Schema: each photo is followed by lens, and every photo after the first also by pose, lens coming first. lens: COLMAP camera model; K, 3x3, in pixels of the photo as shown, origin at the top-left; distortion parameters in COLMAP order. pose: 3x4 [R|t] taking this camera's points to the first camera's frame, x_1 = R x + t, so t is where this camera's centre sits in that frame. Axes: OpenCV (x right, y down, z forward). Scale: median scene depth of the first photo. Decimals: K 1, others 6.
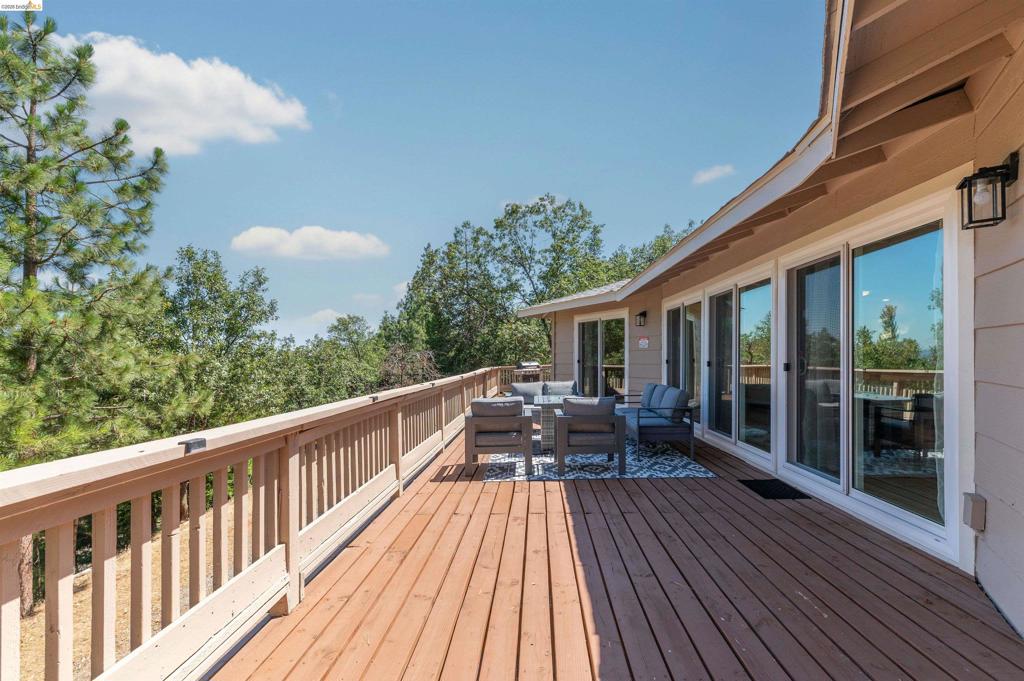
lens RADIAL K [[441.7, 0, 537.5], [0, 441.7, 359.4], [0, 0, 1]] dist [-0.000386, 0.000290]
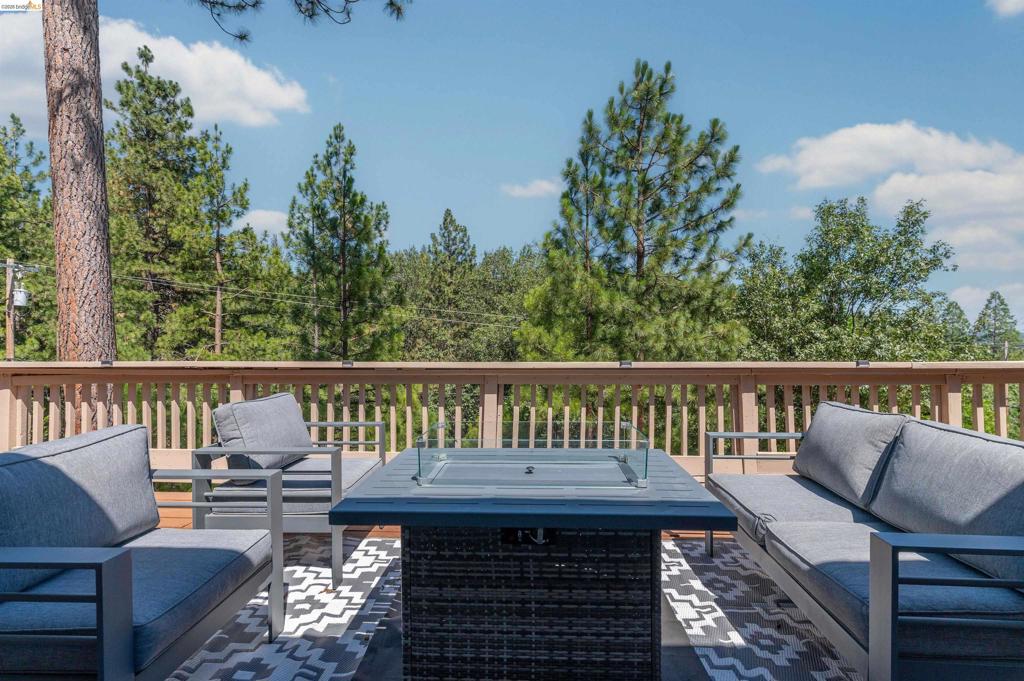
lens RADIAL K [[441.7, 0, 515.5], [0, 441.7, 344.1], [0, 0, 1]] dist [-0.000386, 0.000290]
pose [[-0.044067, 0.027821, -0.998641, 0.215156], [-0.000356, 0.999612, 0.027864, 0.007121], [0.999029, 0.001584, -0.044040, 0.728583]]
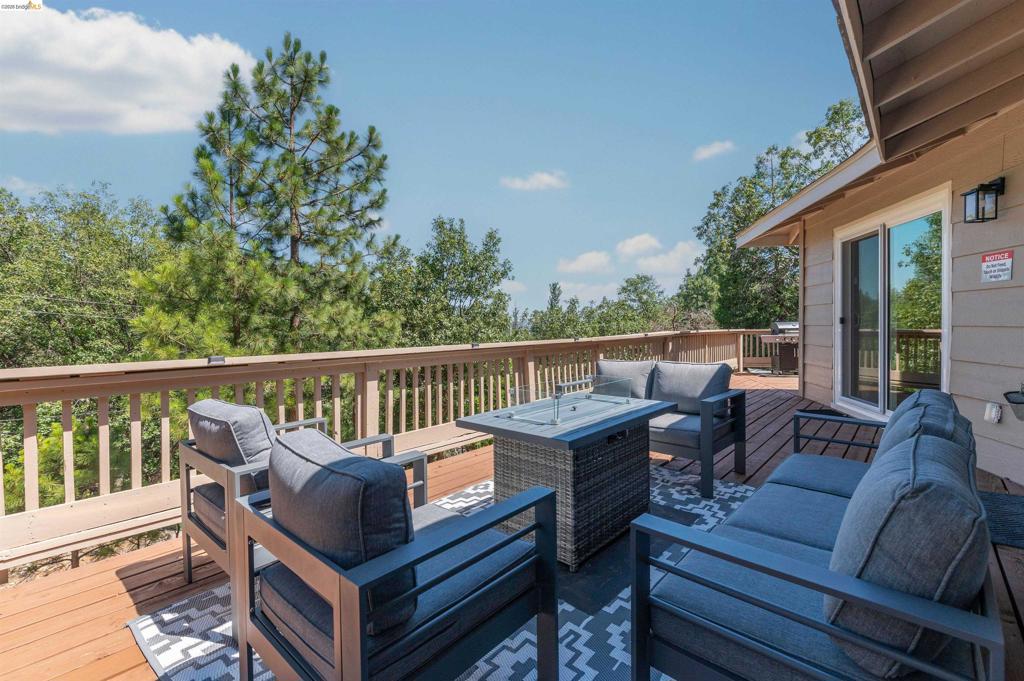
lens RADIAL K [[441.7, 0, 520.6], [0, 441.7, 338.6], [0, 0, 1]] dist [-0.000386, 0.000290]
pose [[0.743755, 0.026617, -0.667923, 0.199157], [-0.000518, 0.999230, 0.039244, 0.007726], [0.668453, -0.028842, 0.743195, 0.495927]]
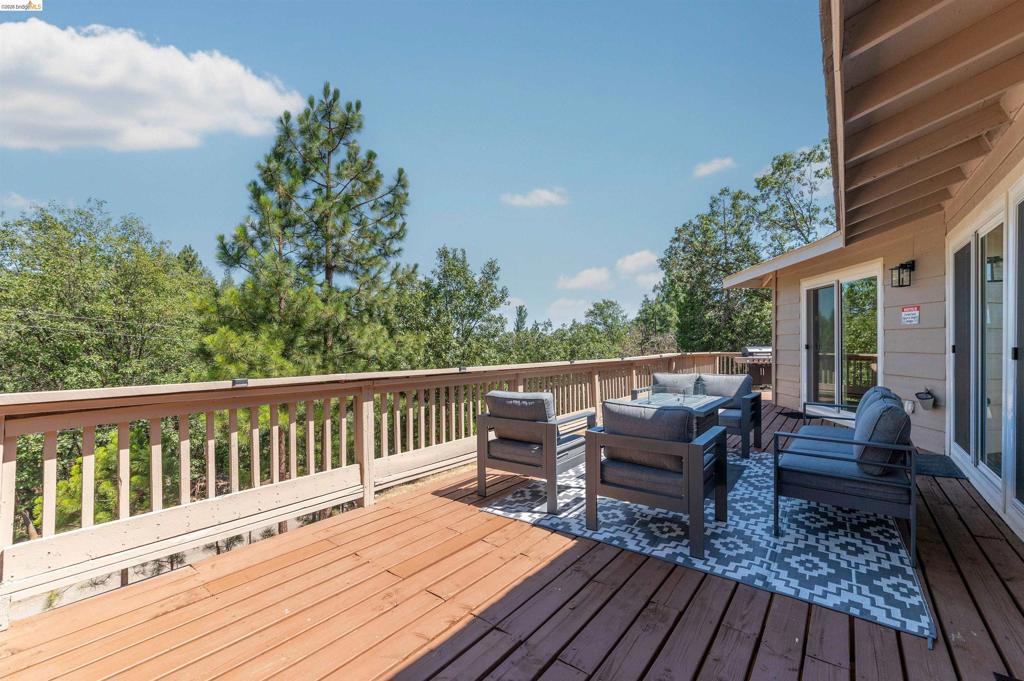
lens RADIAL K [[441.7, 0, 520.2], [0, 441.7, 341.9], [0, 0, 1]] dist [-0.000386, 0.000290]
pose [[0.805045, 0.011686, -0.593099, 0.179523], [-0.014255, 0.999898, 0.000353, 0.004154], [0.593042, 0.008171, 0.805130, 0.244604]]
